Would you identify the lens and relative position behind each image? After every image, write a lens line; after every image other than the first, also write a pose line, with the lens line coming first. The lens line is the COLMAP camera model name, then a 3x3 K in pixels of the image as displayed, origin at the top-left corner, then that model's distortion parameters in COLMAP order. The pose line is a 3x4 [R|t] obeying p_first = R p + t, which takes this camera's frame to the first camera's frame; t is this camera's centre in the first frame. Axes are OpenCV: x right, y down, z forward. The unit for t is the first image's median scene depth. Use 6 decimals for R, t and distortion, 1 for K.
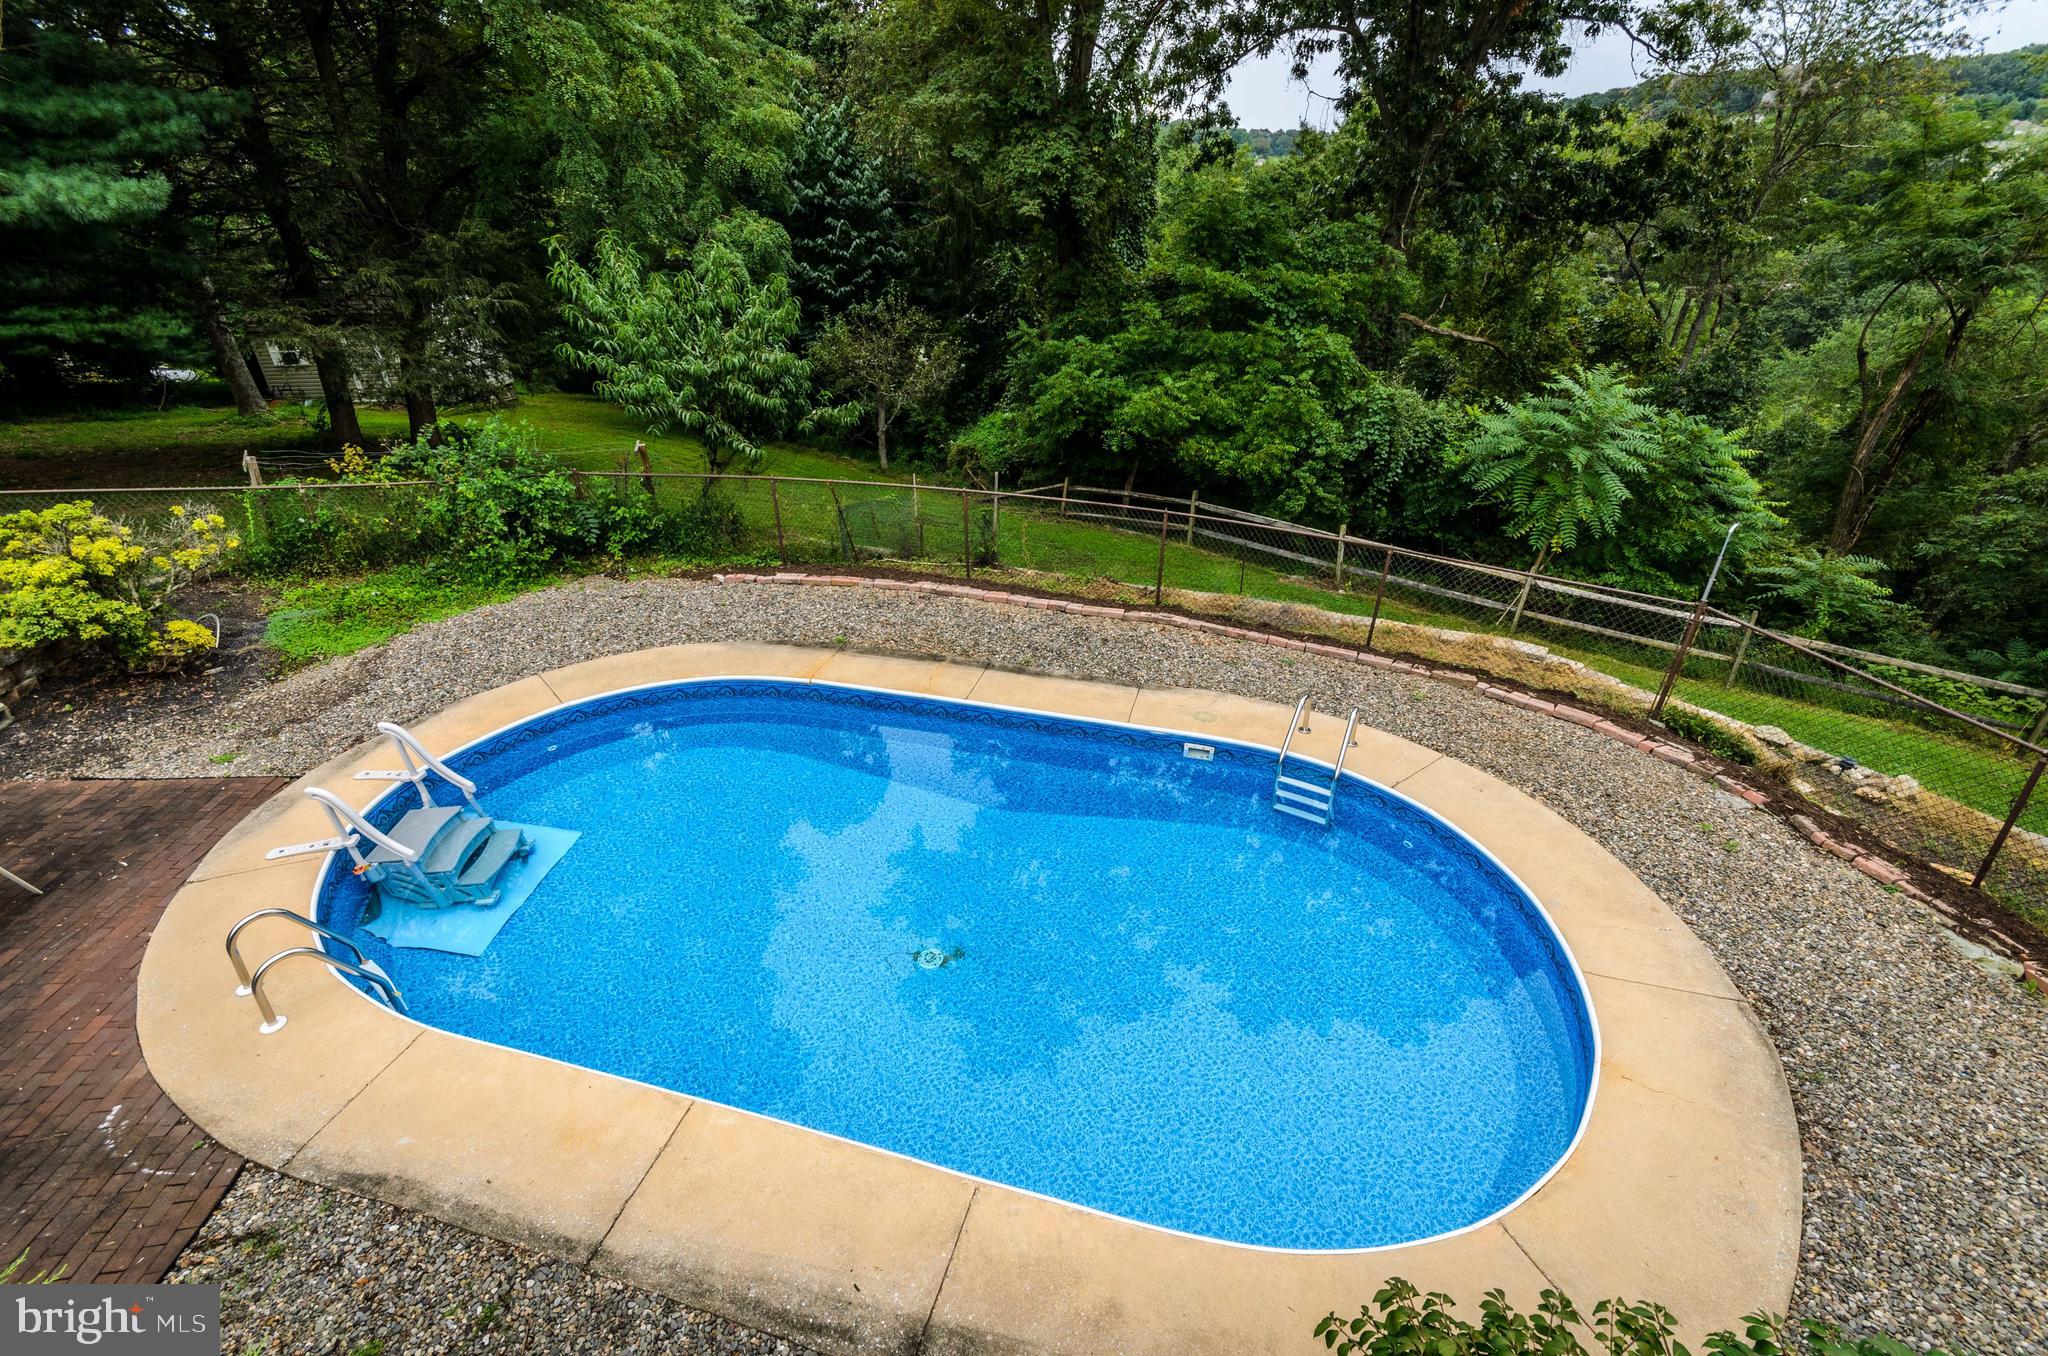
lens RADIAL K [[893.9, 0, 1021.7], [0, 893.9, 699.0], [0, 0, 1]] dist [0.008568, -0.001871]
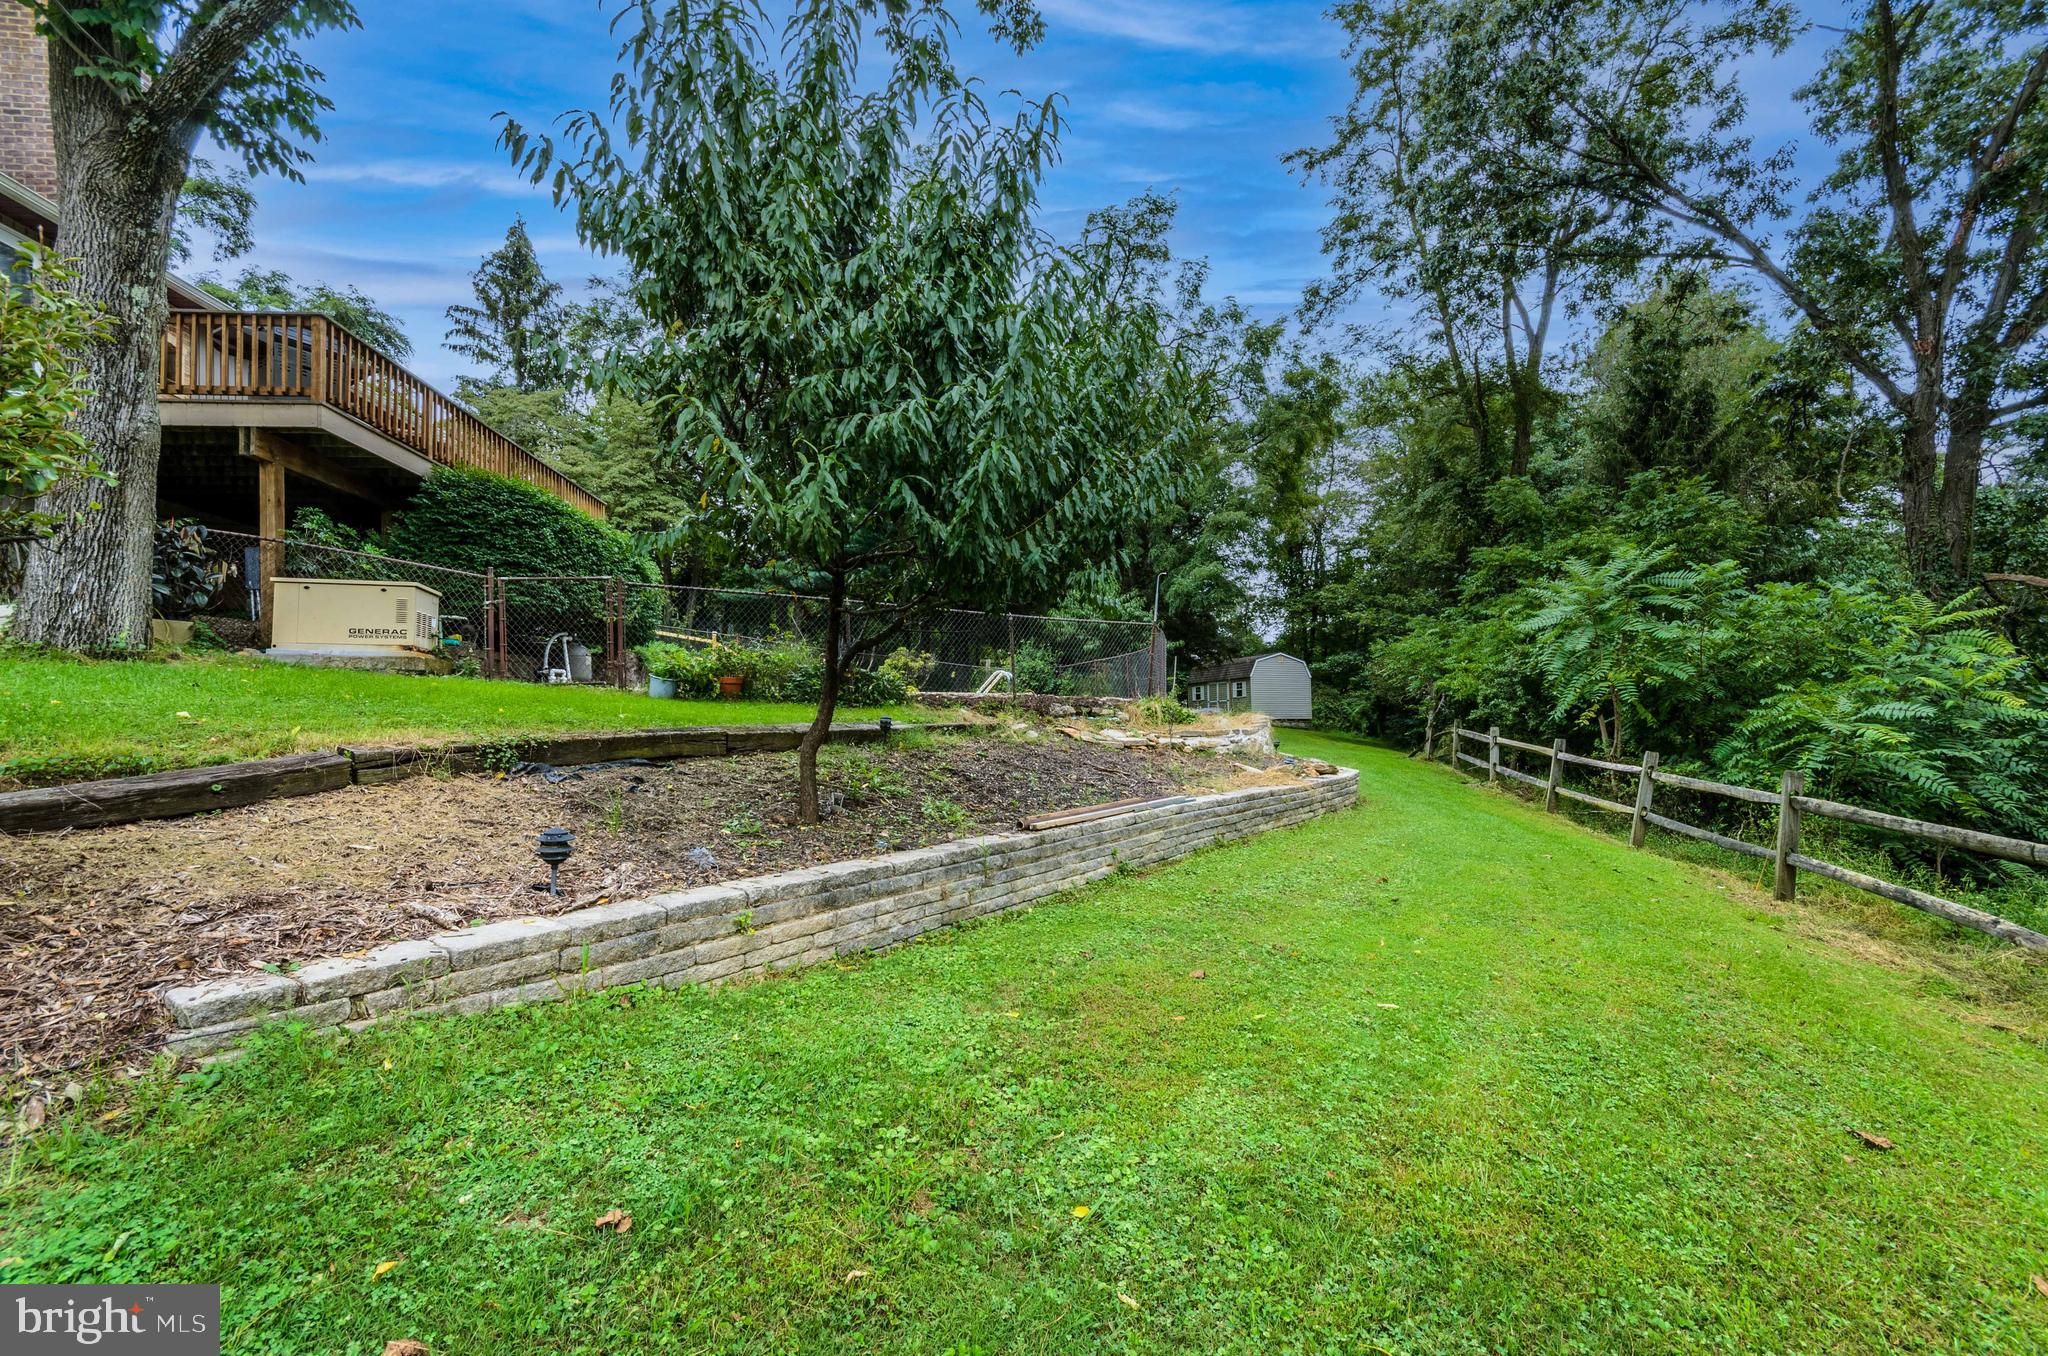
lens RADIAL K [[893.9, 0, 1024.5], [0, 893.9, 693.7], [0, 0, 1]] dist [0.008568, -0.001871]
pose [[0.380048, -0.037356, -0.924212, 1.176720], [-0.432255, 0.876194, -0.213164, 0.242799], [0.817752, 0.480508, 0.316849, 0.213183]]
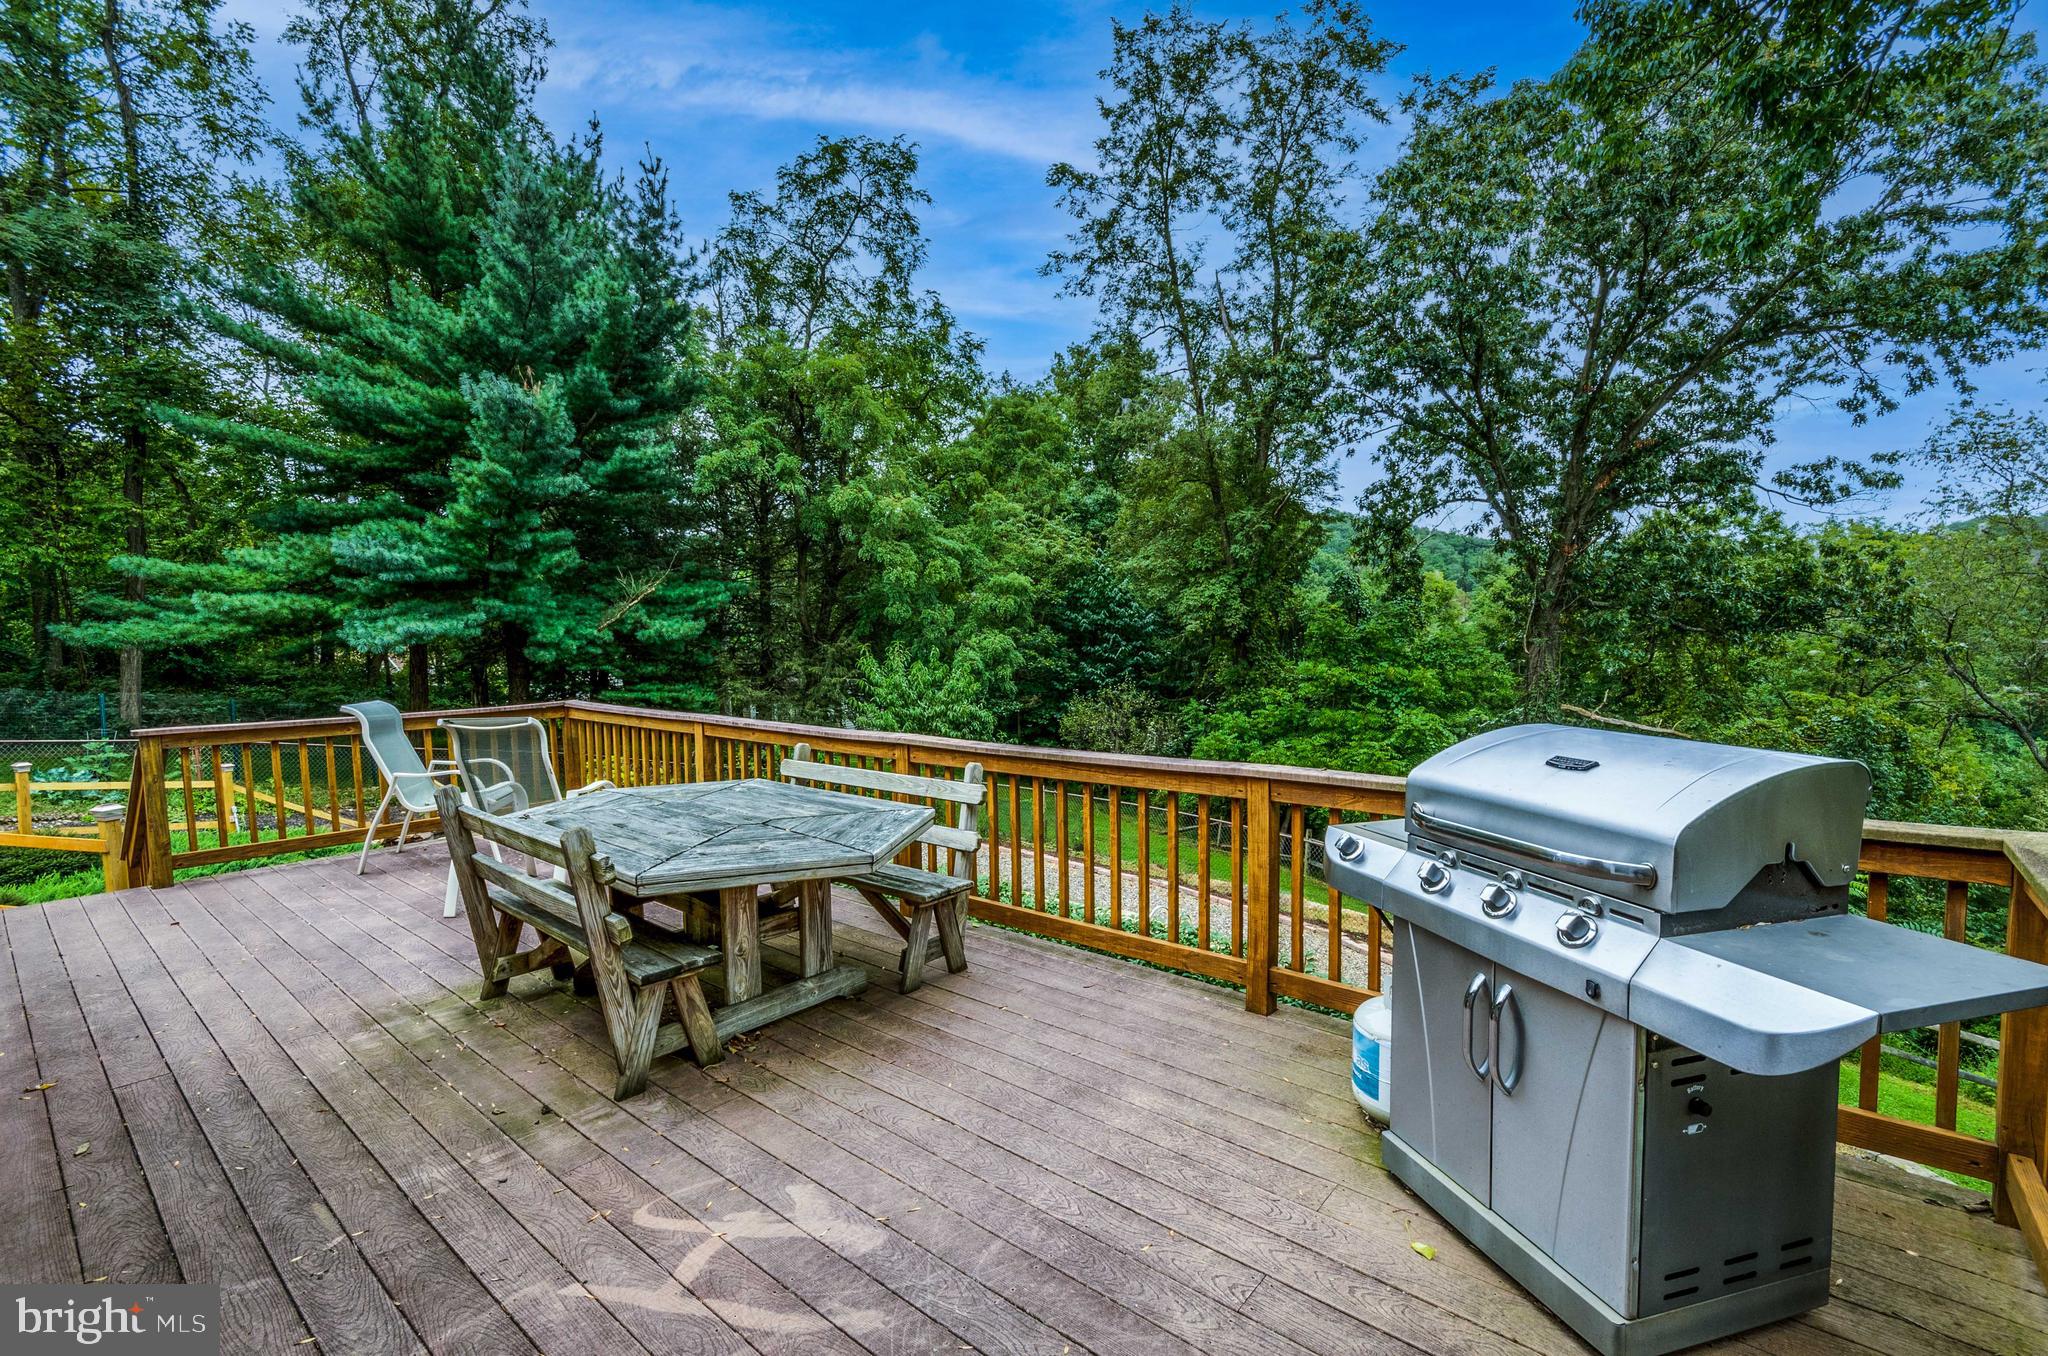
lens RADIAL K [[893.9, 0, 1007.4], [0, 893.9, 698.5], [0, 0, 1]] dist [0.008568, -0.001871]
pose [[0.915013, 0.021230, -0.402866, 0.357305], [-0.183334, 0.911424, -0.368368, 0.150288], [0.359361, 0.410920, 0.837857, -0.278668]]
